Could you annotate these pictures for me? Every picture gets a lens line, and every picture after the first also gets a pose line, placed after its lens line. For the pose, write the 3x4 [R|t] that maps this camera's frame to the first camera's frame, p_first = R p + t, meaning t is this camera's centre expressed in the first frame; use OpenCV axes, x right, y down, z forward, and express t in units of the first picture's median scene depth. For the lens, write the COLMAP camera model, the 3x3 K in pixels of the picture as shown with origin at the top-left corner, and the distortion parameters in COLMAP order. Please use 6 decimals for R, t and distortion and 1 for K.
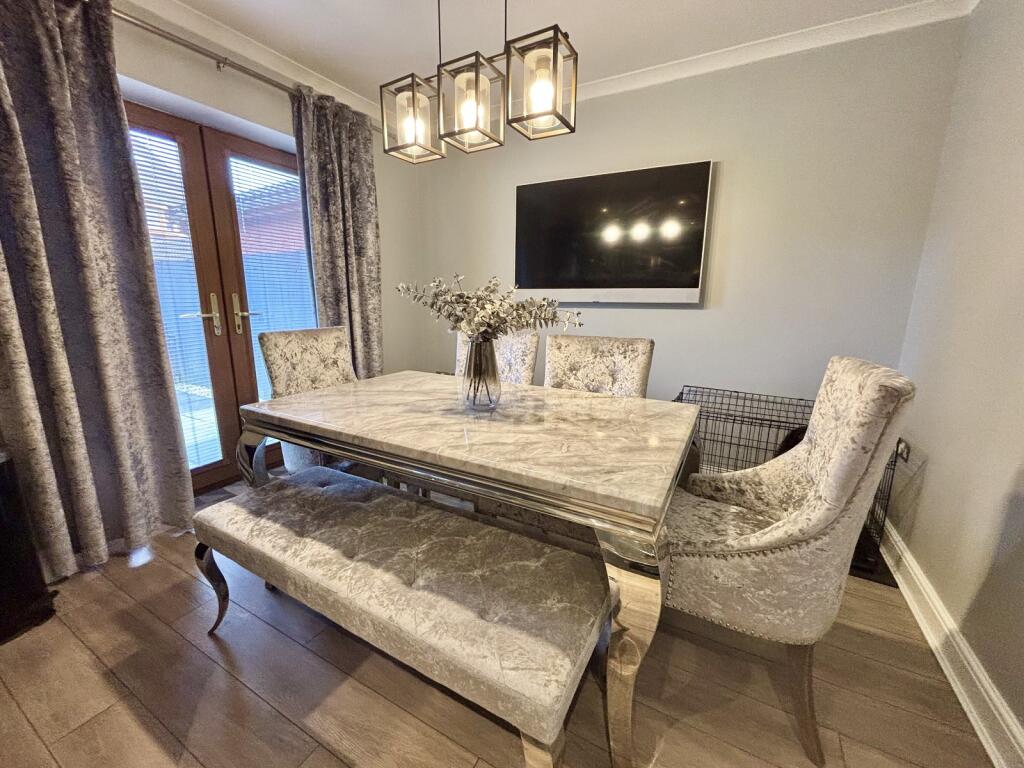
lens RADIAL K [[411.4, 0, 512.1], [0, 411.4, 381.3], [0, 0, 1]] dist [0.001364, -0.000468]
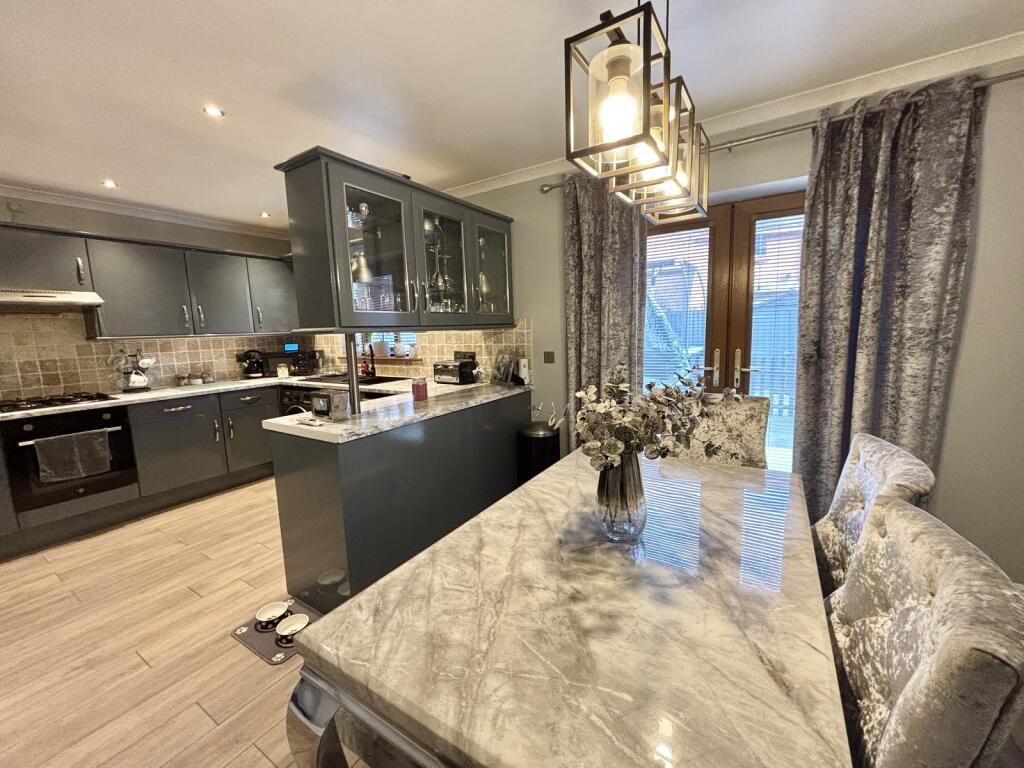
lens RADIAL K [[411.4, 0, 512.1], [0, 411.4, 381.3], [0, 0, 1]] dist [0.001364, -0.000468]
pose [[-0.059959, 0.125683, -0.990257, 0.707893], [-0.174603, 0.975427, 0.134373, -0.300479], [0.982812, 0.180959, -0.036541, 0.832036]]
